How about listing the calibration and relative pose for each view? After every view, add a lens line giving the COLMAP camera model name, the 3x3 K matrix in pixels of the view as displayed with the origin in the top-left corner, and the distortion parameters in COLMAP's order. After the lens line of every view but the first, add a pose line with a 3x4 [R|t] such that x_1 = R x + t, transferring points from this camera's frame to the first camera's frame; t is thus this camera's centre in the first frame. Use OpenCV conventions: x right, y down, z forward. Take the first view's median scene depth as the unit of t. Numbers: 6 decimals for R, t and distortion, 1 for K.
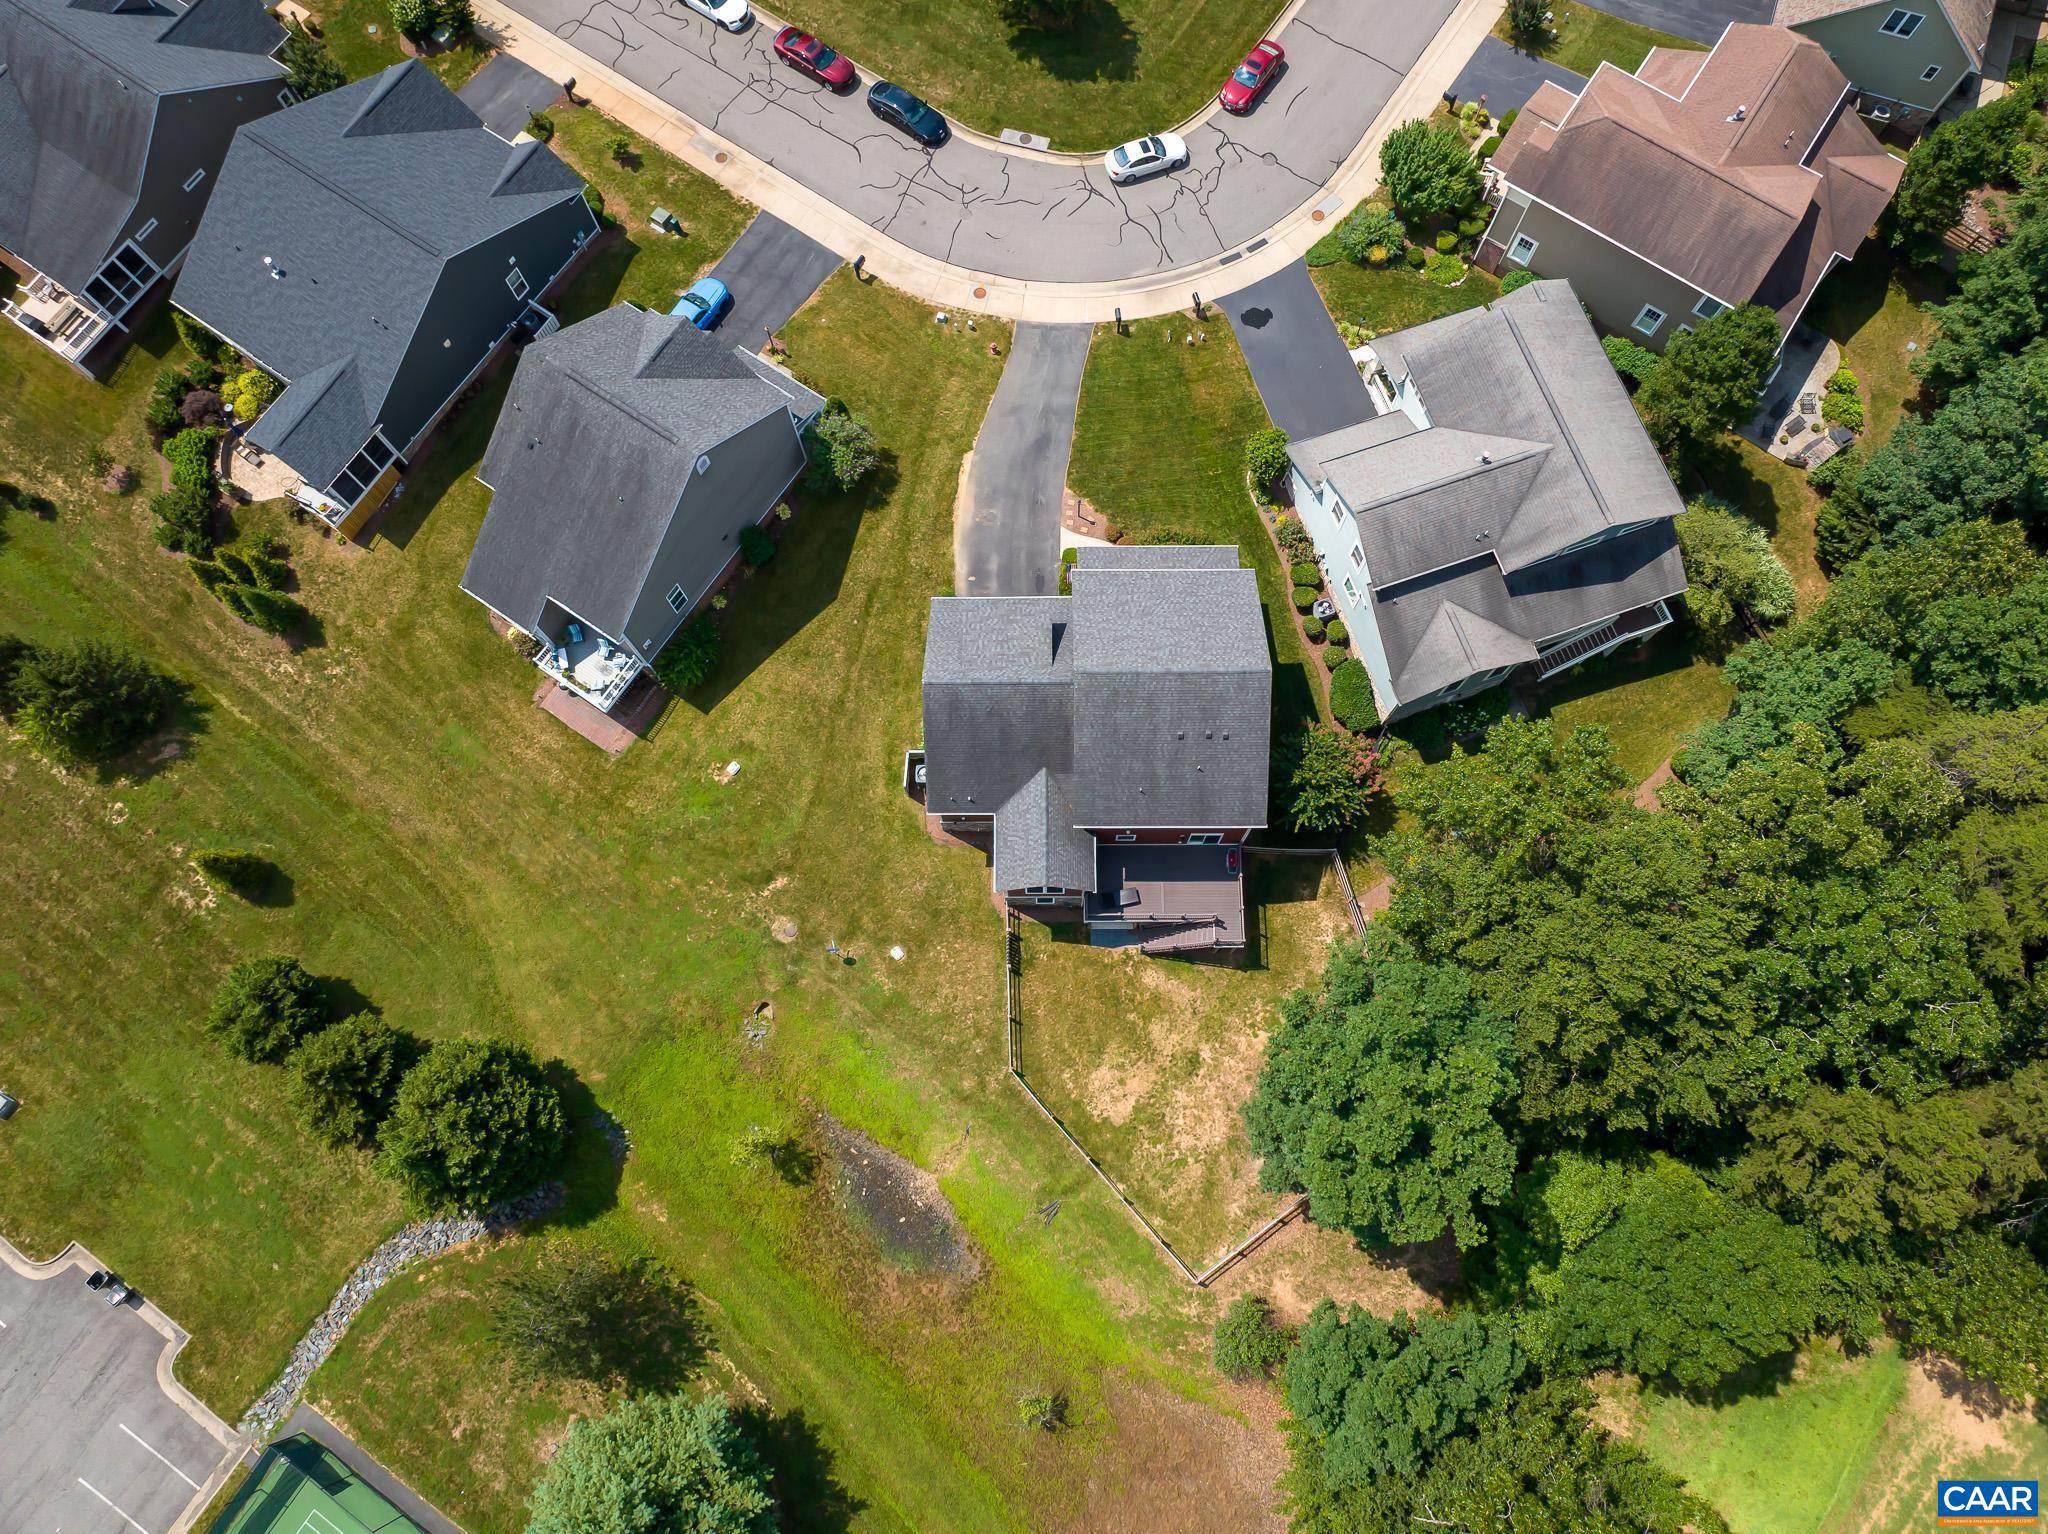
lens RADIAL K [[1435.1, 0, 1034.1], [0, 1435.1, 749.3], [0, 0, 1]] dist [-0.048304, 0.010910]
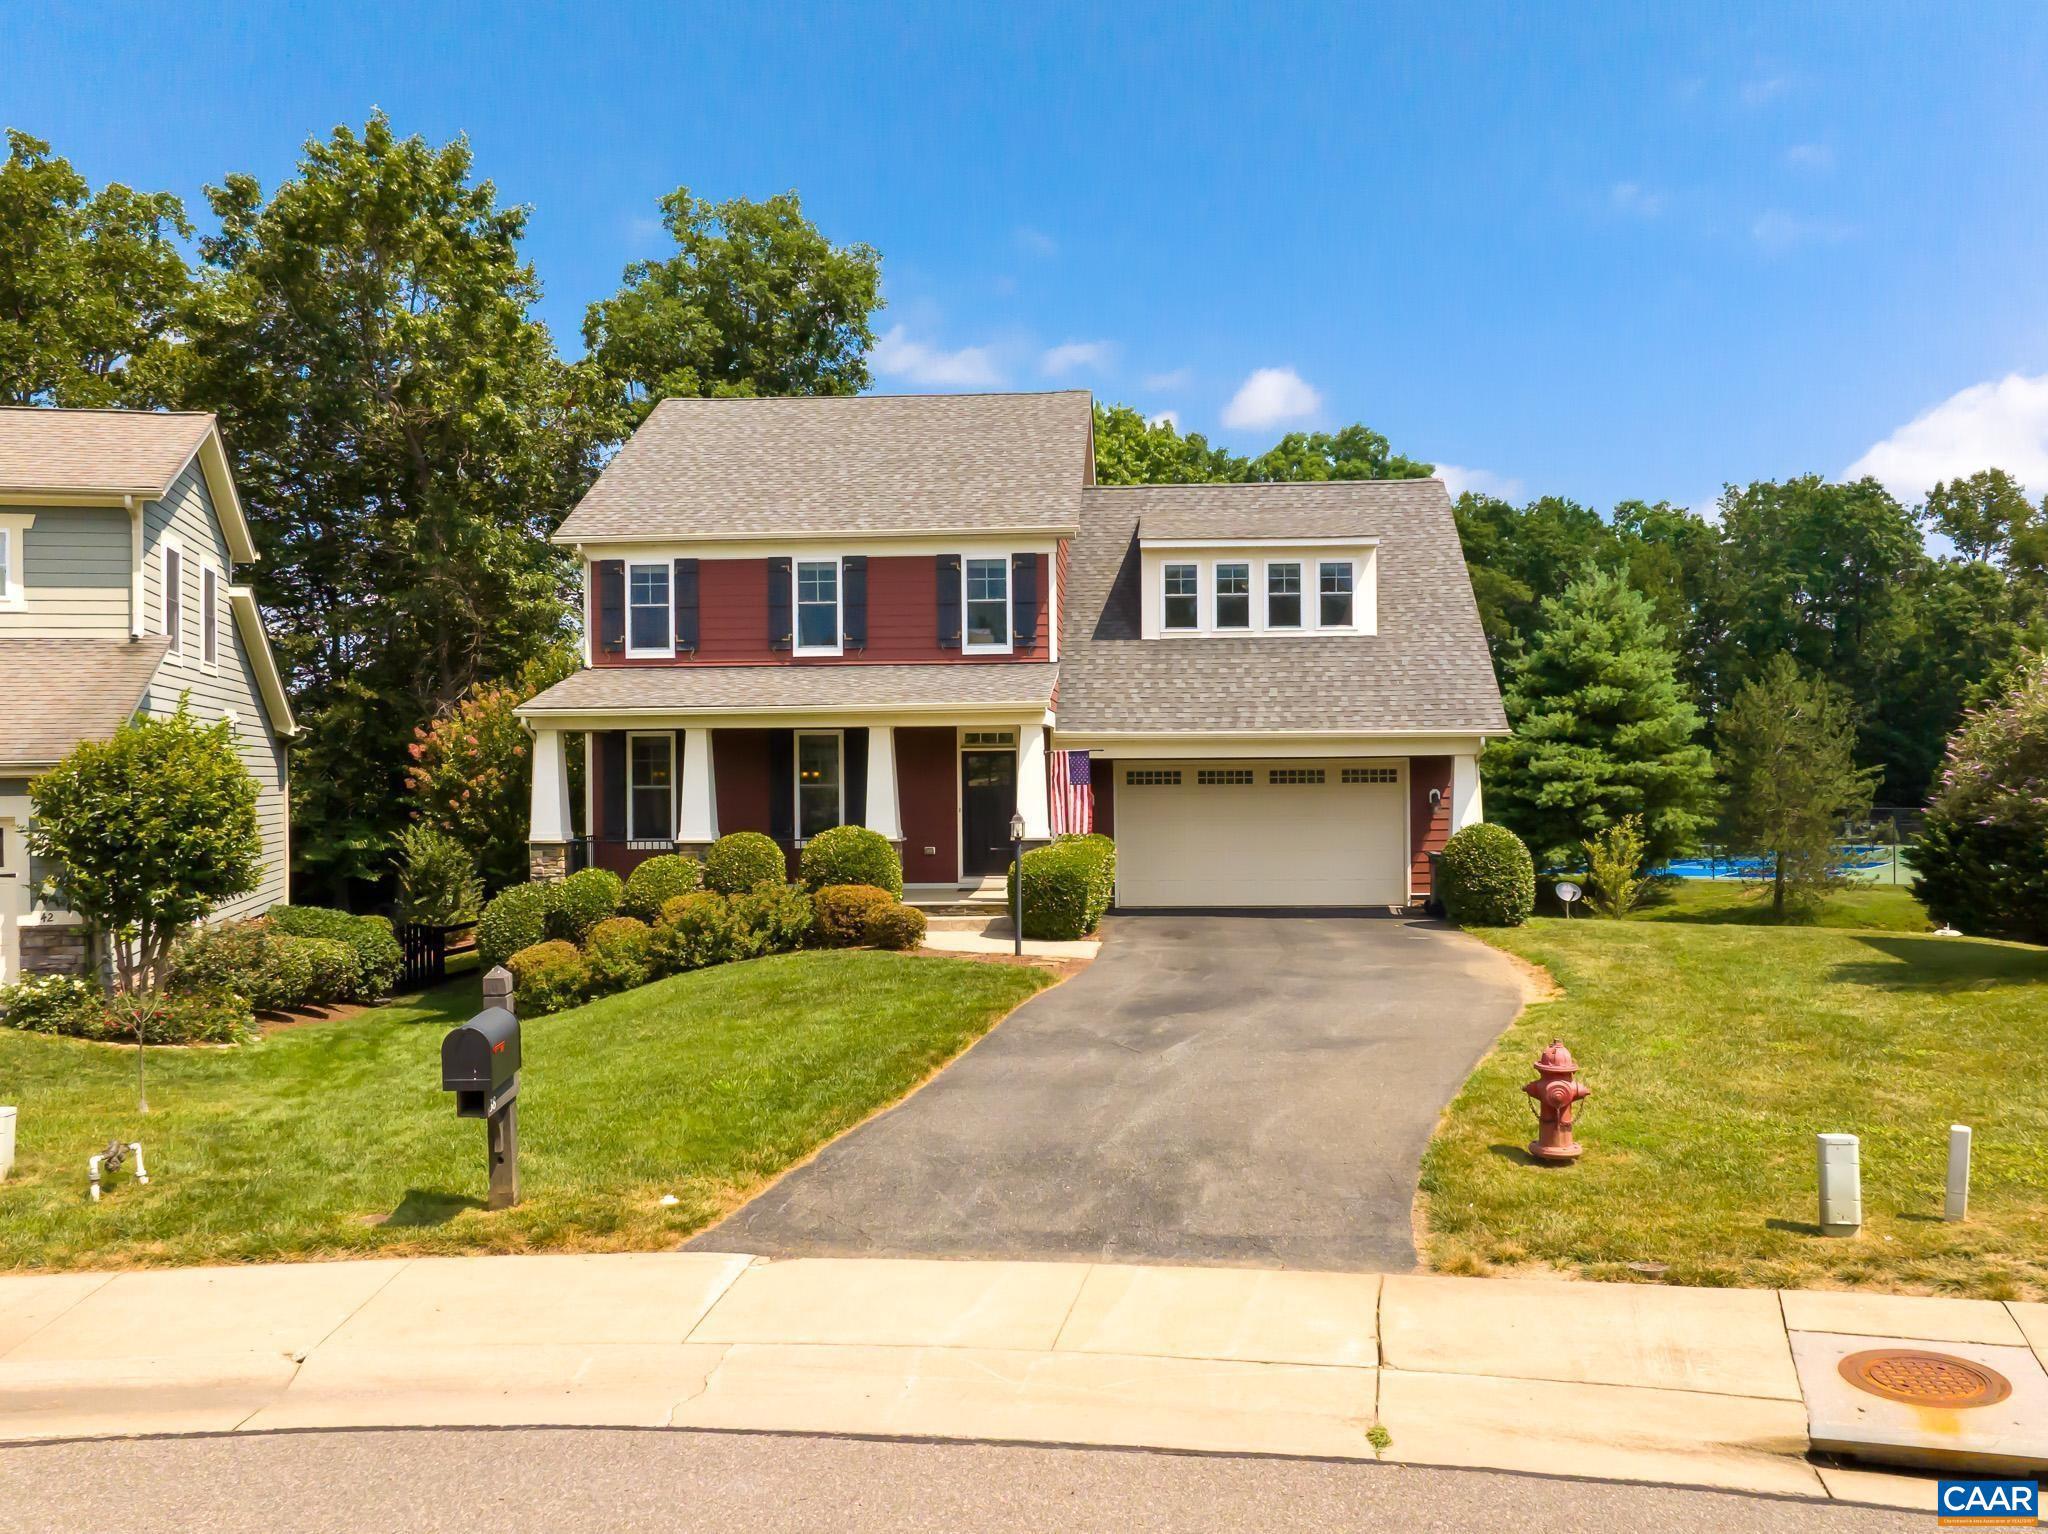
lens RADIAL K [[1692.3, 0, 1091.2], [0, 1692.3, 781.7], [0, 0, 1]] dist [-0.024501, -0.043028]
pose [[-0.998785, 0.017708, 0.045992, 0.005558], [0.048987, 0.254595, 0.965806, -0.469199], [0.005393, 0.966886, -0.255153, 1.097575]]
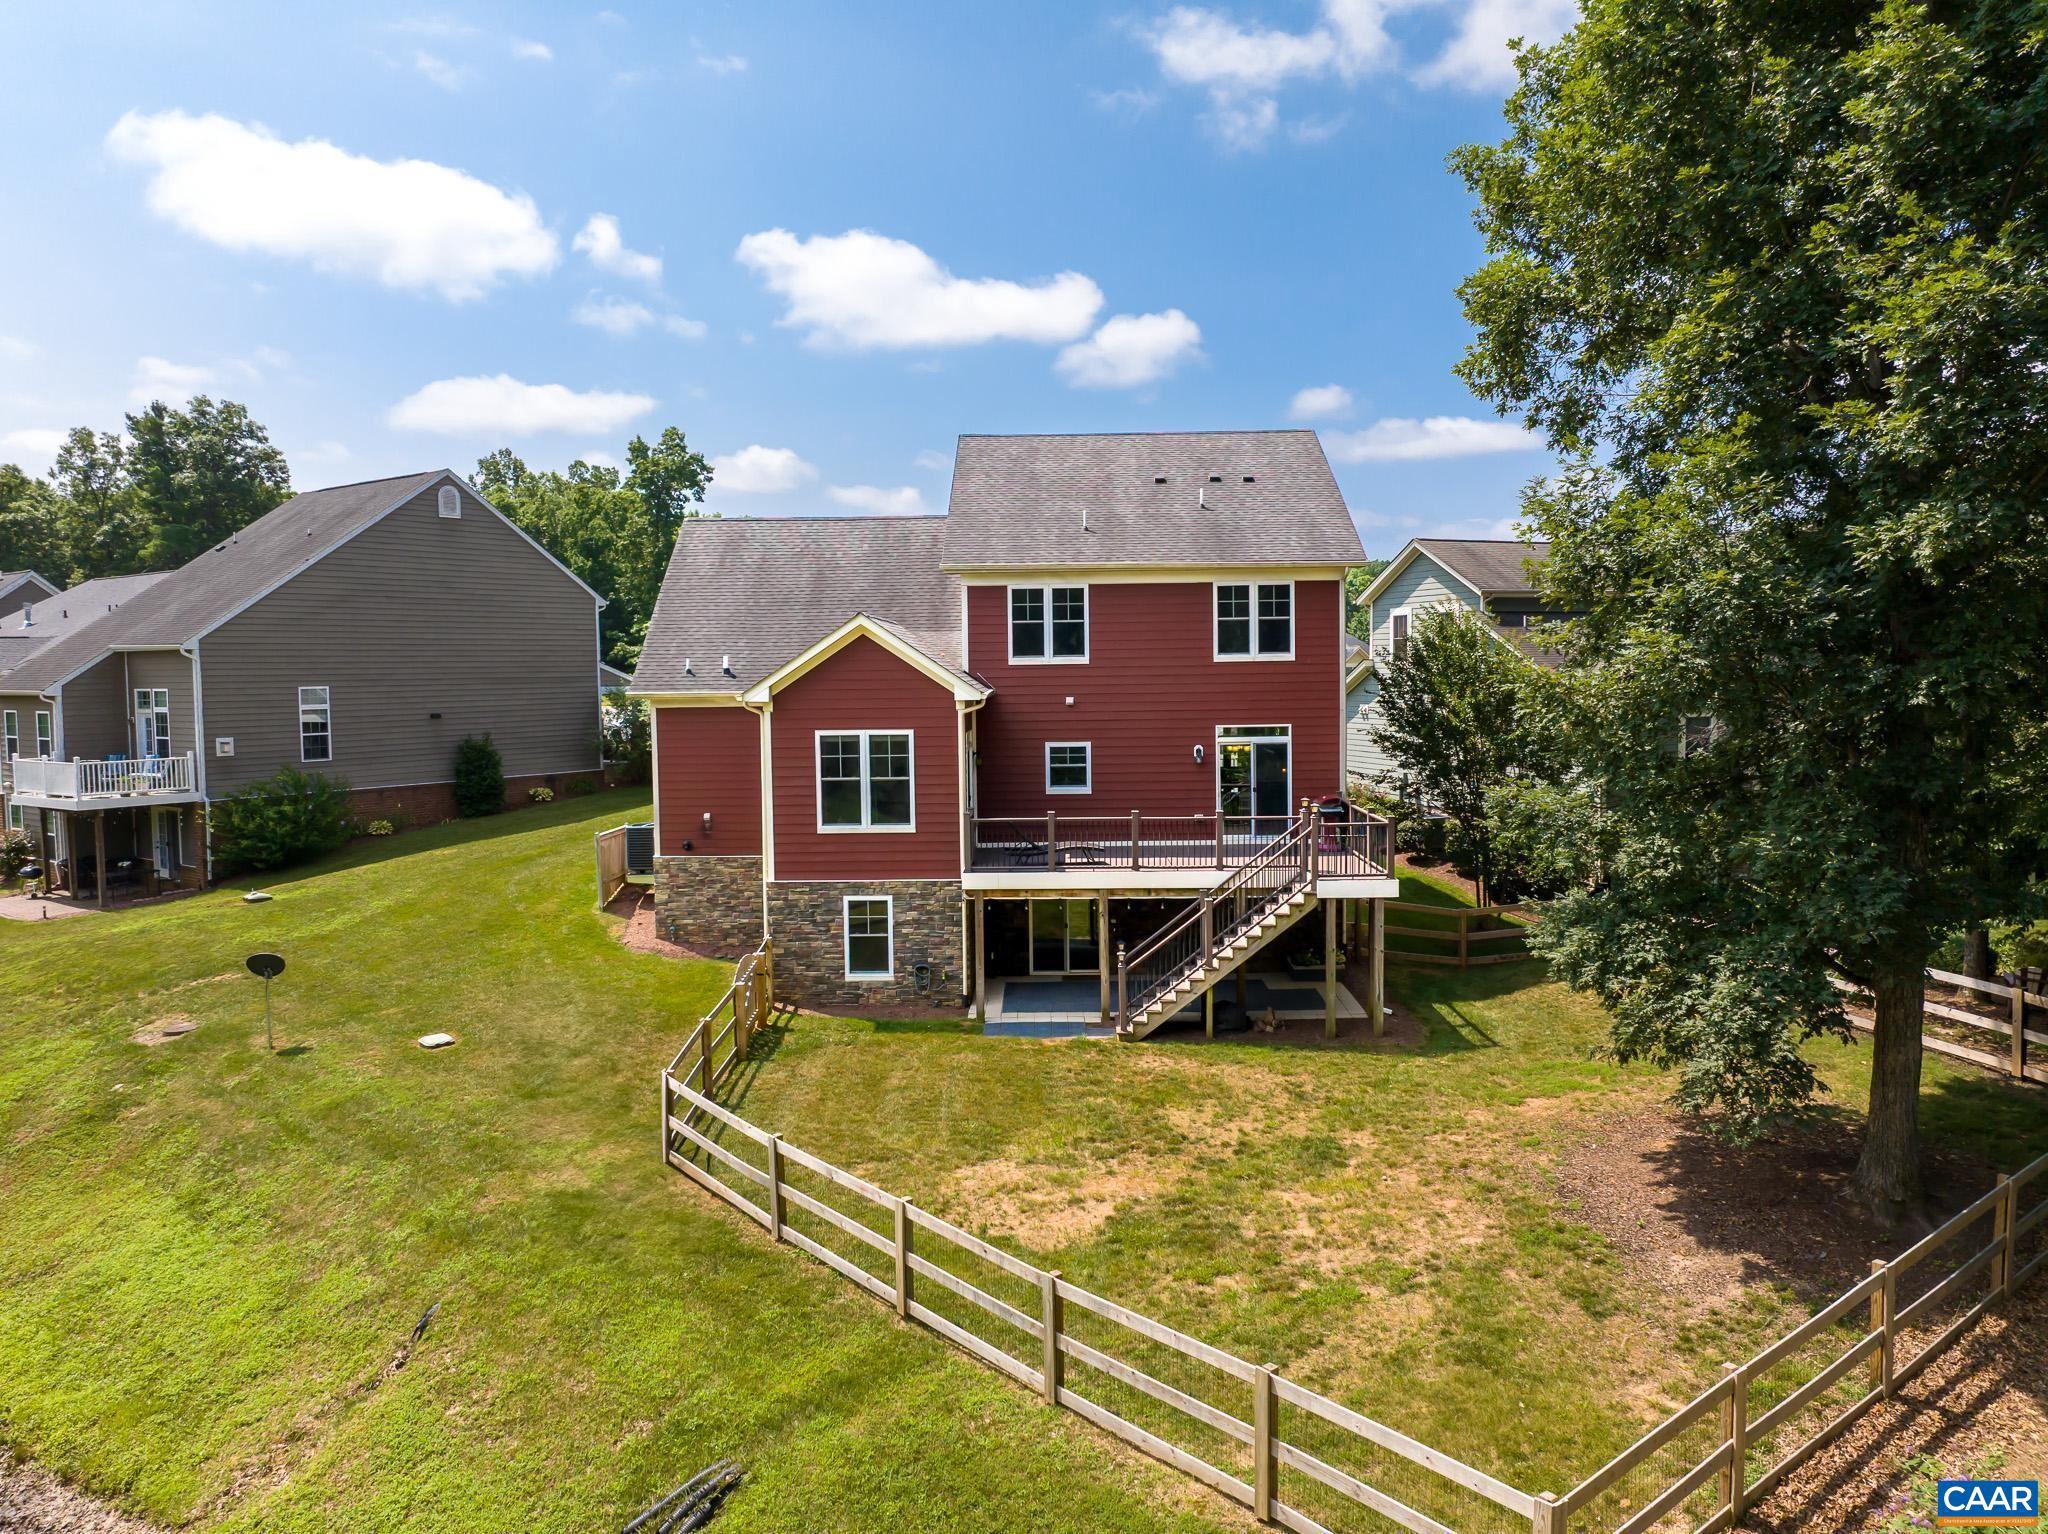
lens RADIAL K [[1439.5, 0, 1034.5], [0, 1439.5, 758.5], [0, 0, 1]] dist [-0.036751, -0.001642]
pose [[0.999821, 0.000022, -0.018933, 0.059182], [-0.017875, 0.330707, -0.943564, 0.449270], [0.006241, 0.943734, 0.330648, 0.814334]]
